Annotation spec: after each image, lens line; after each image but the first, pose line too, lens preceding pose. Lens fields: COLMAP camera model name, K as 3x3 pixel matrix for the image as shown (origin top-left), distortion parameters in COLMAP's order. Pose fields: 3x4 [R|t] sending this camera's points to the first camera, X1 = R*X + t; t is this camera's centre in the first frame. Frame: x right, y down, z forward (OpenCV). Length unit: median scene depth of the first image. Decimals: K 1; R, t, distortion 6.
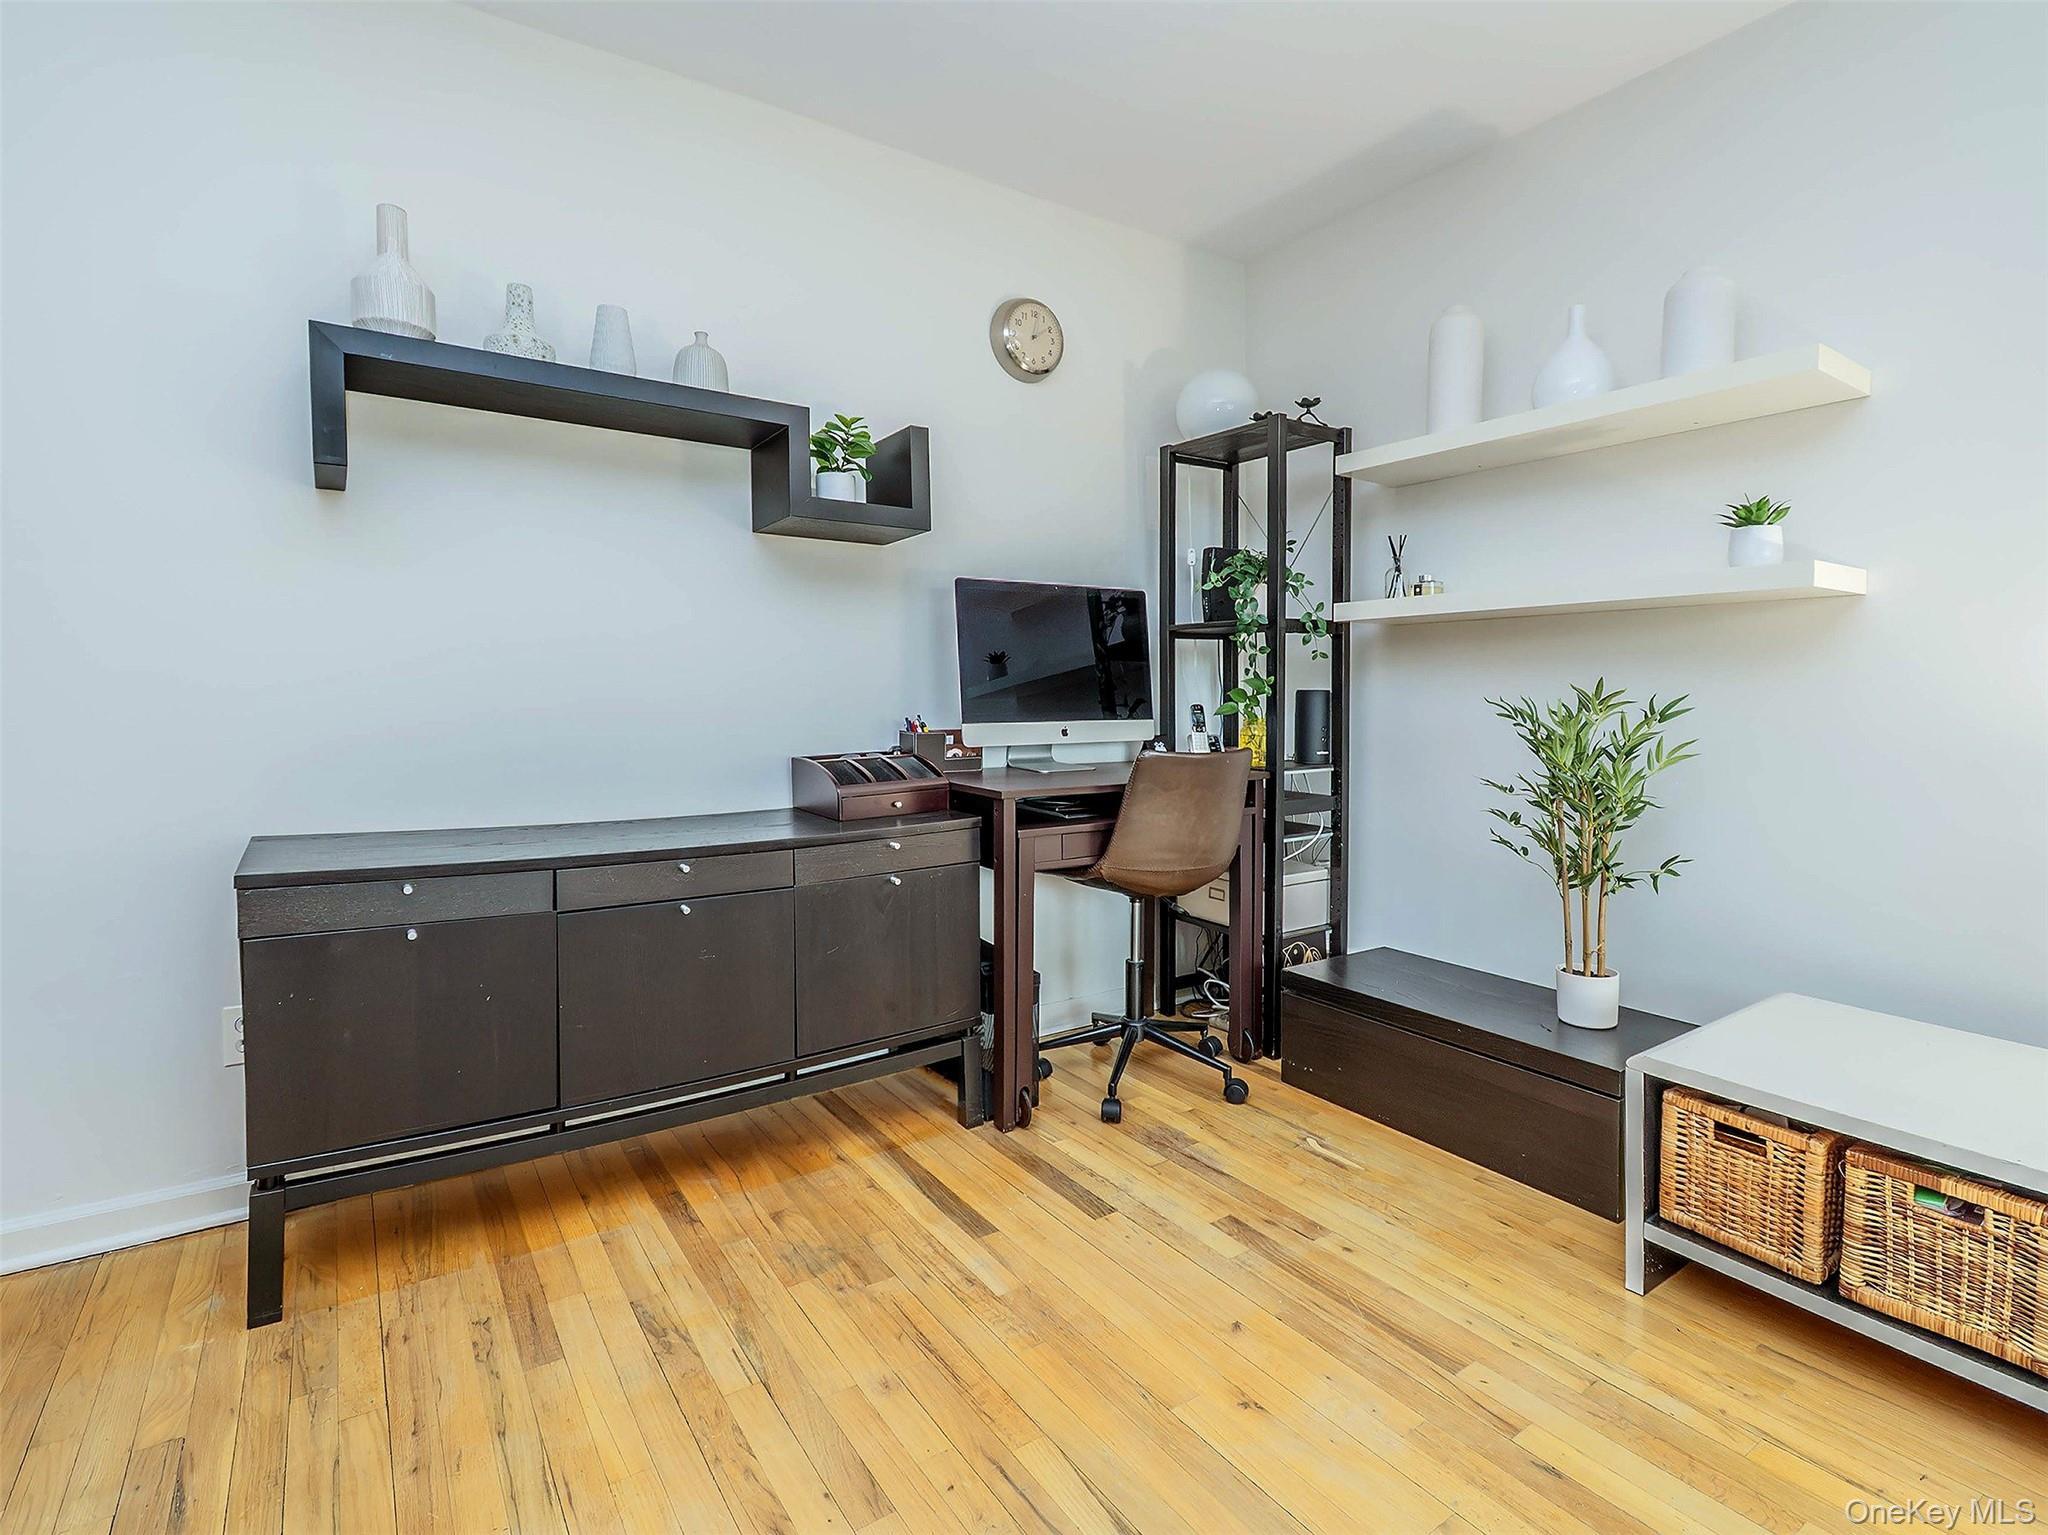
lens RADIAL K [[1032.3, 0, 1105.0], [0, 1032.3, 755.8], [0, 0, 1]] dist [0.001714, -0.000193]
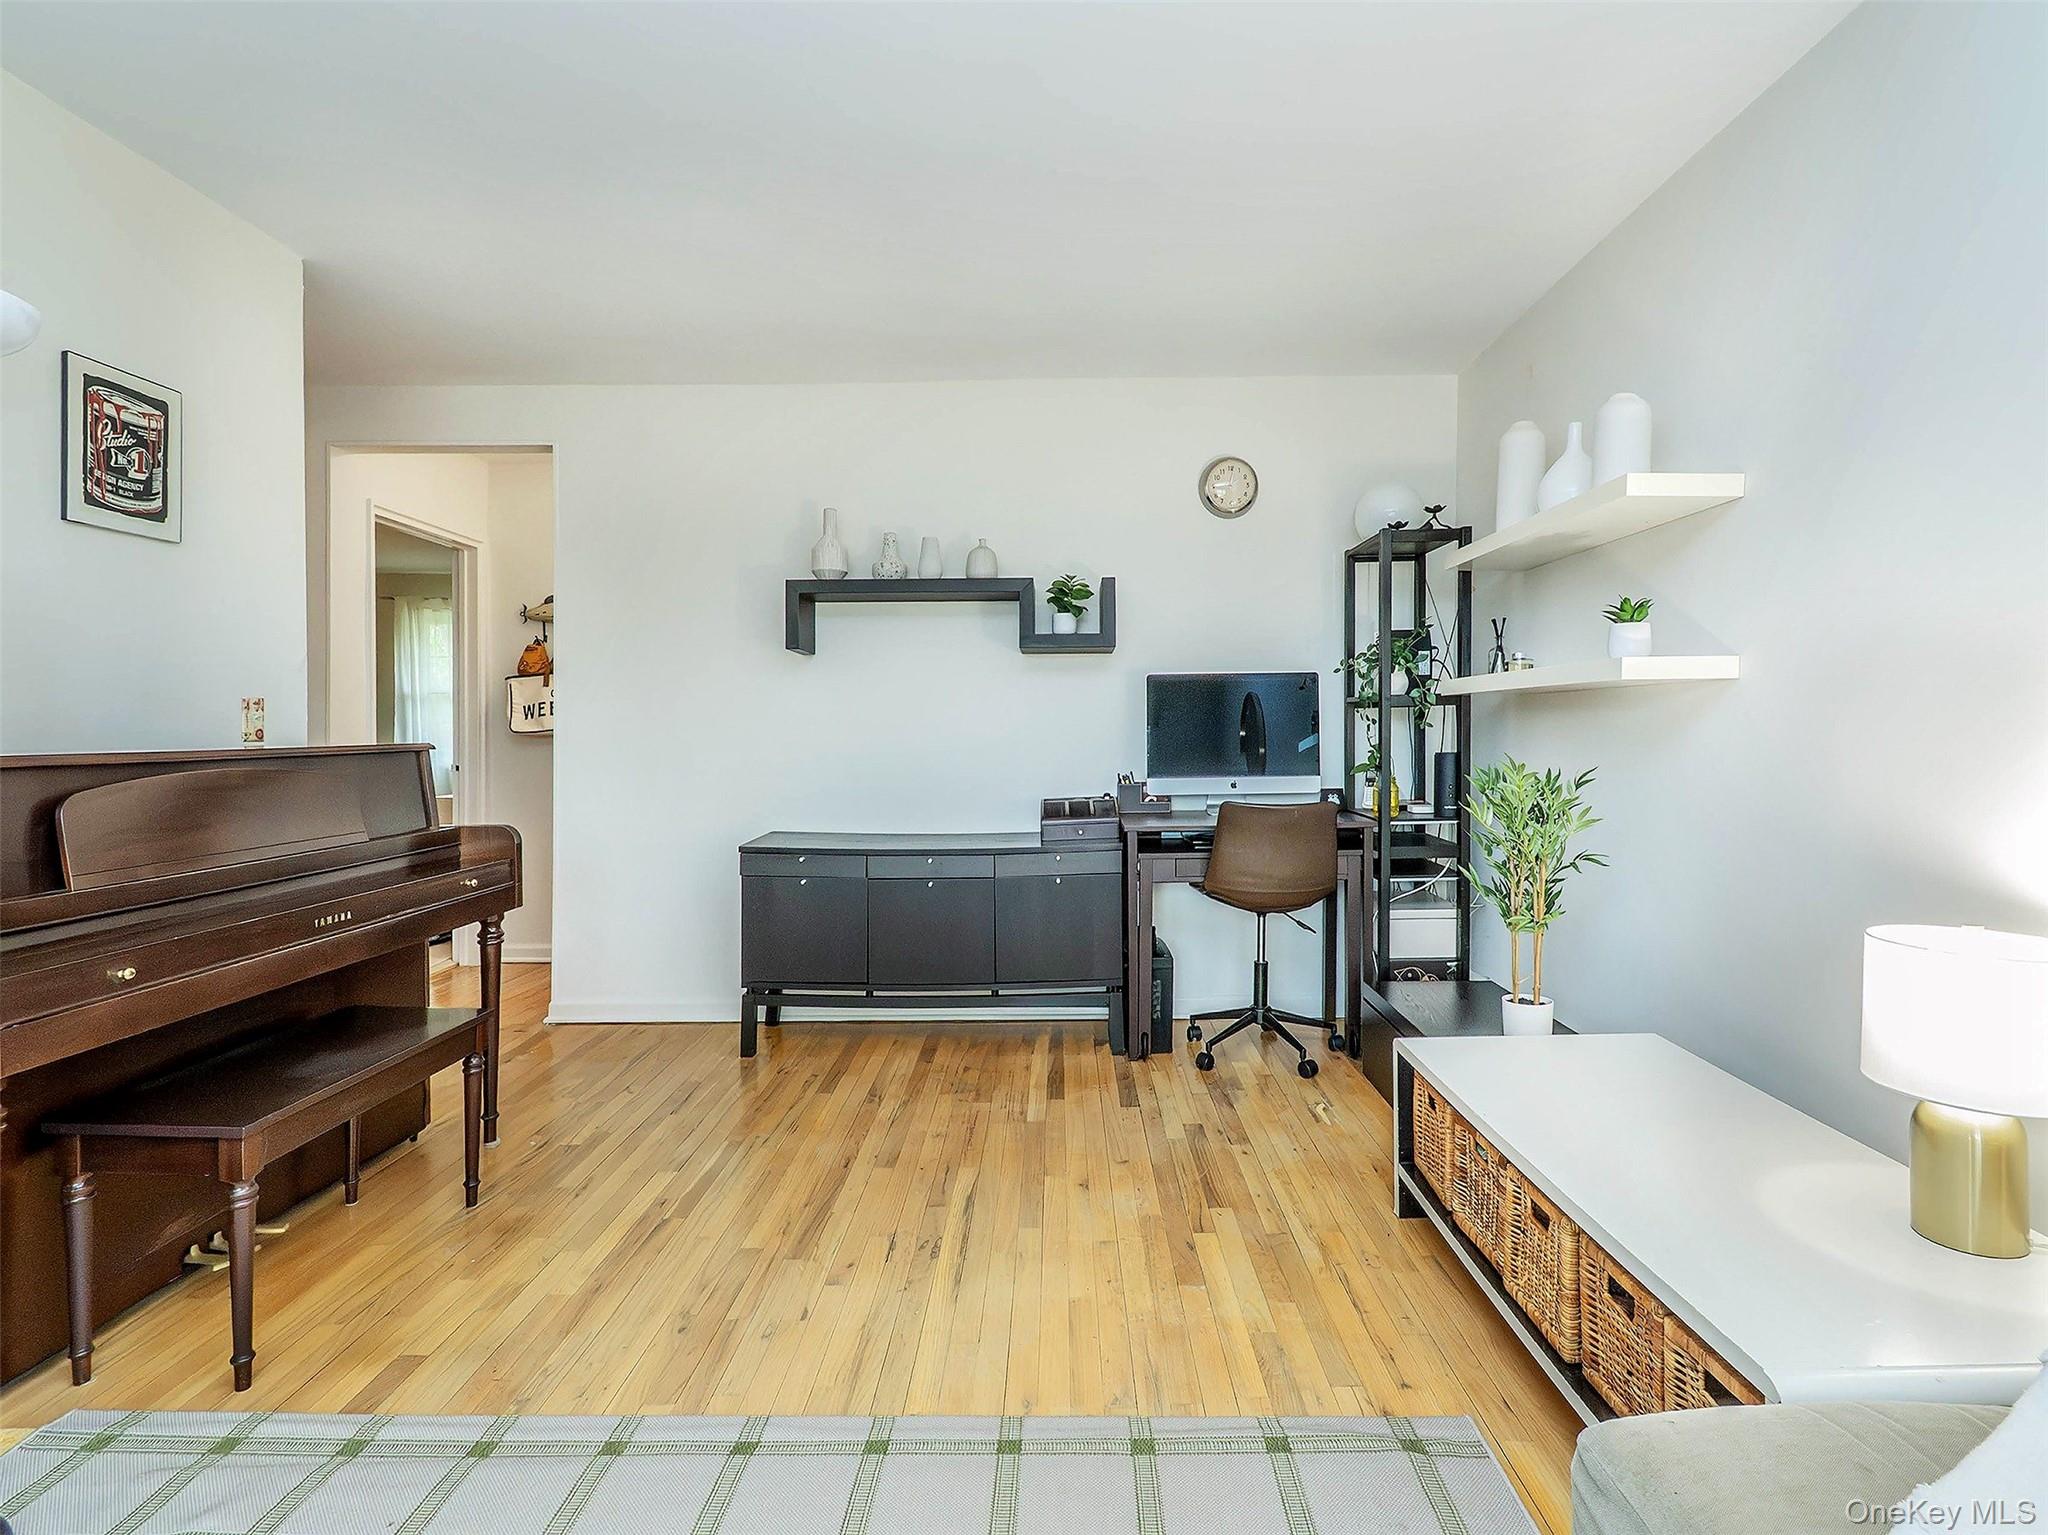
lens RADIAL K [[1095.5, 0, 1024.0], [0, 1095.5, 767.5], [0, 0, 1]] dist [0.002378, 0.000393]
pose [[0.787547, 0.010981, -0.616157, 0.797505], [-0.024655, 0.999602, -0.013698, -0.025537], [0.615761, 0.025980, 0.787504, -0.348202]]
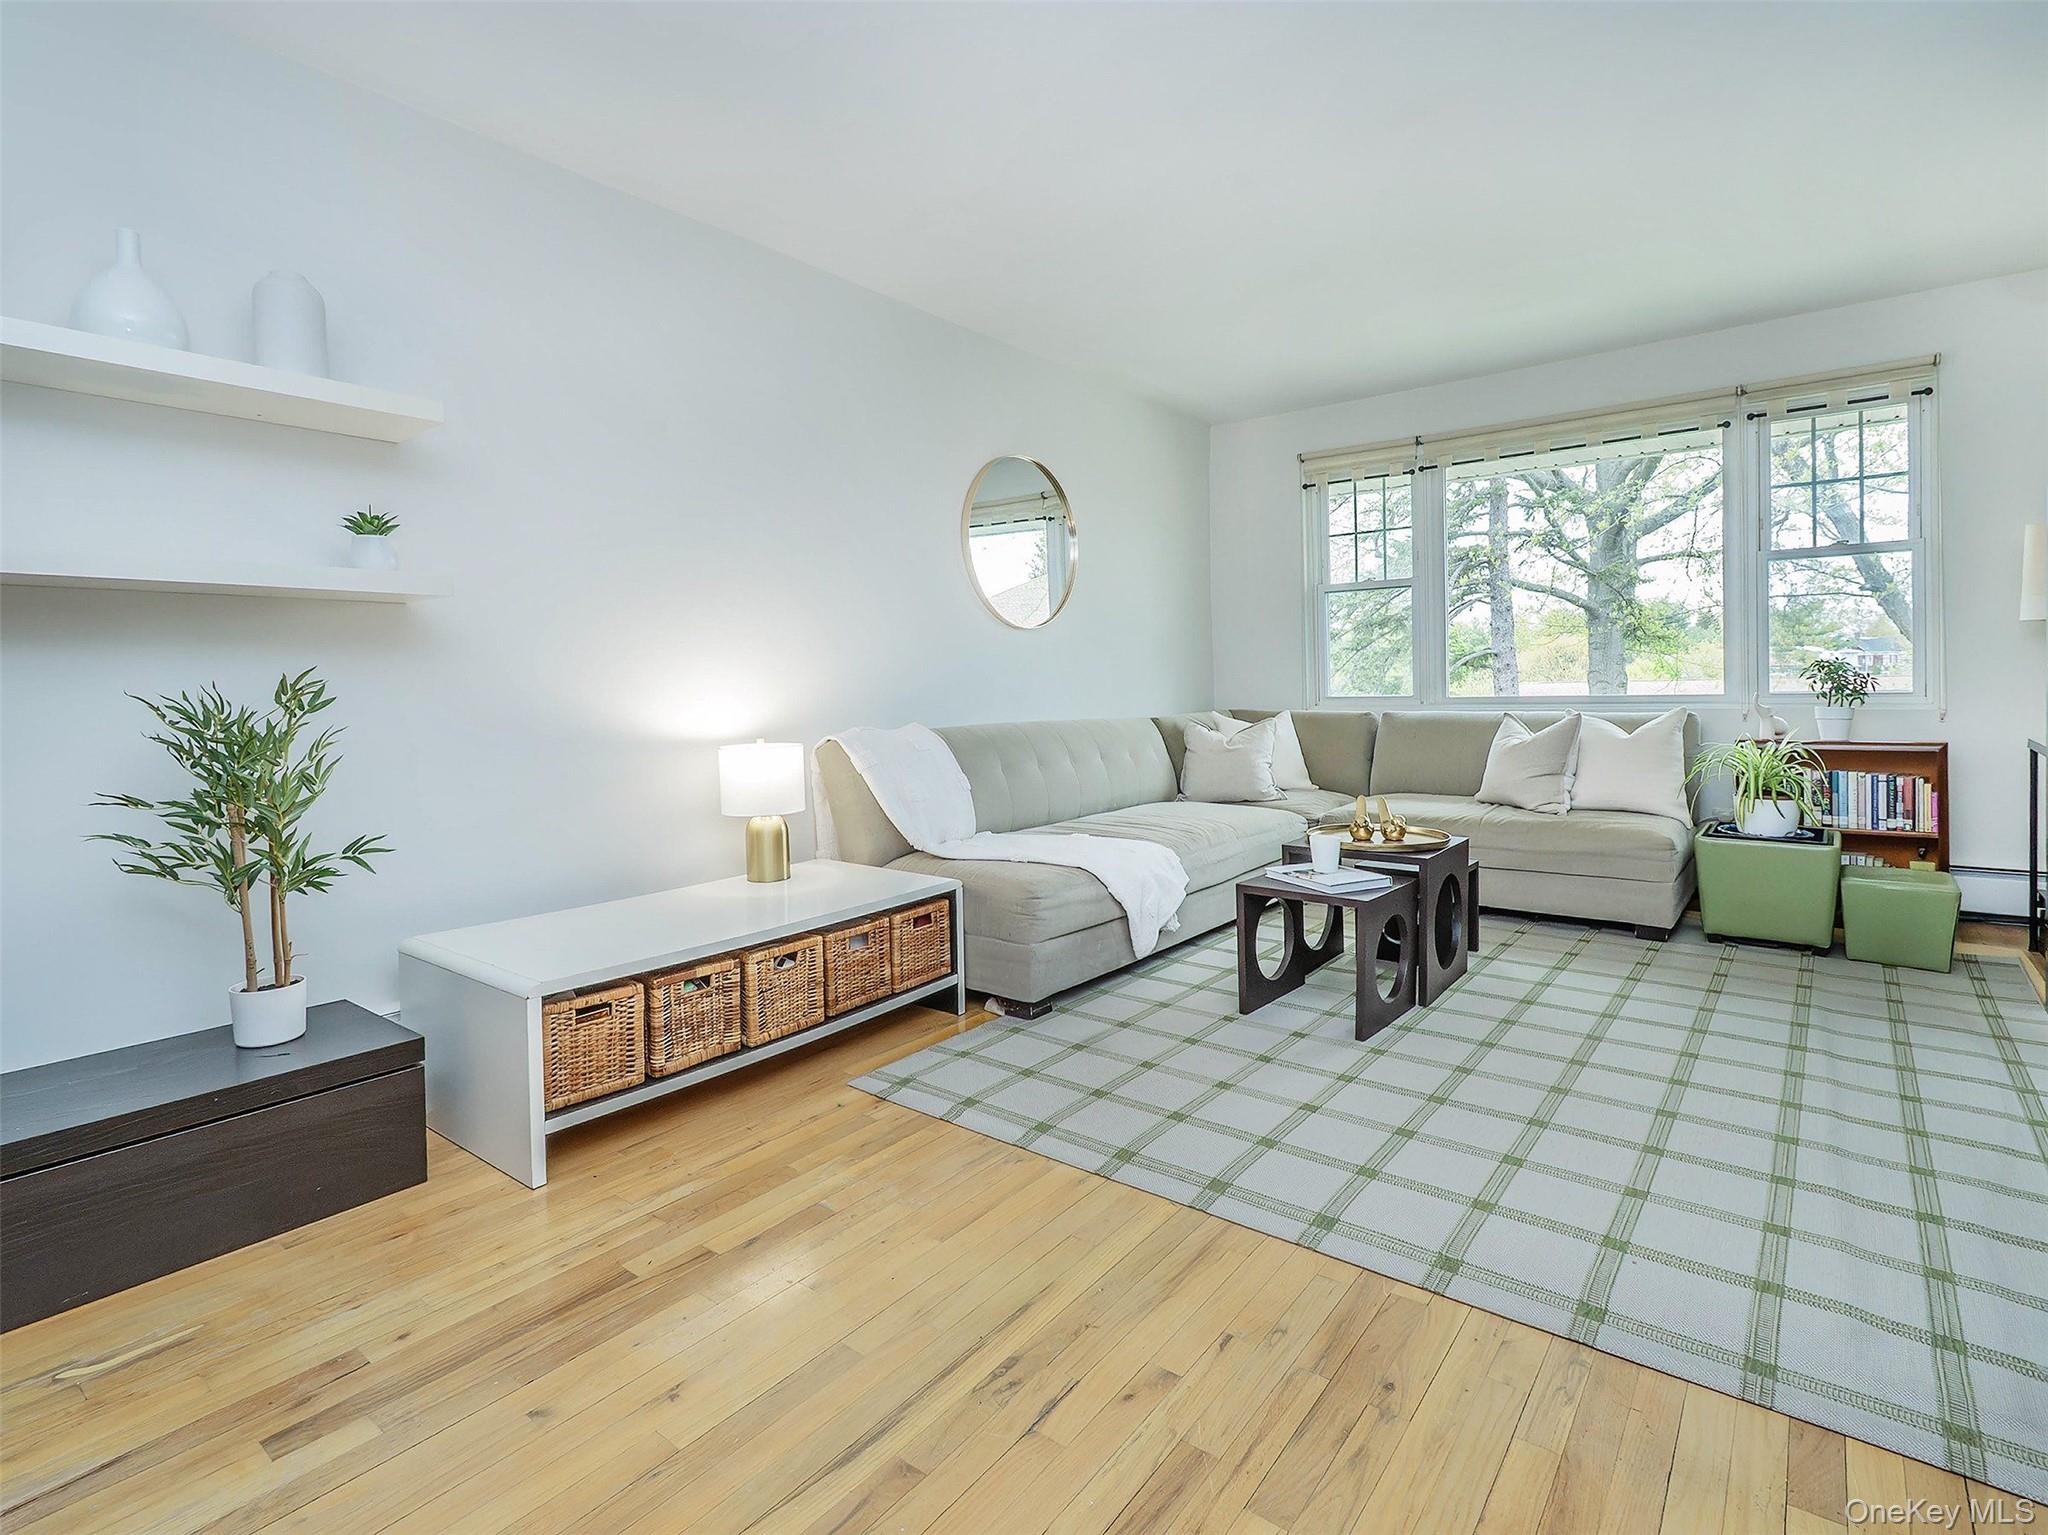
lens RADIAL K [[1037.2, 0, 934.3], [0, 1037.2, 713.8], [0, 0, 1]] dist [0.001396, -0.000306]
pose [[-0.220806, -0.028288, 0.974907, -0.583676], [0.072676, 0.996323, 0.045370, -0.032787], [-0.972606, 0.080870, -0.217938, 0.620319]]
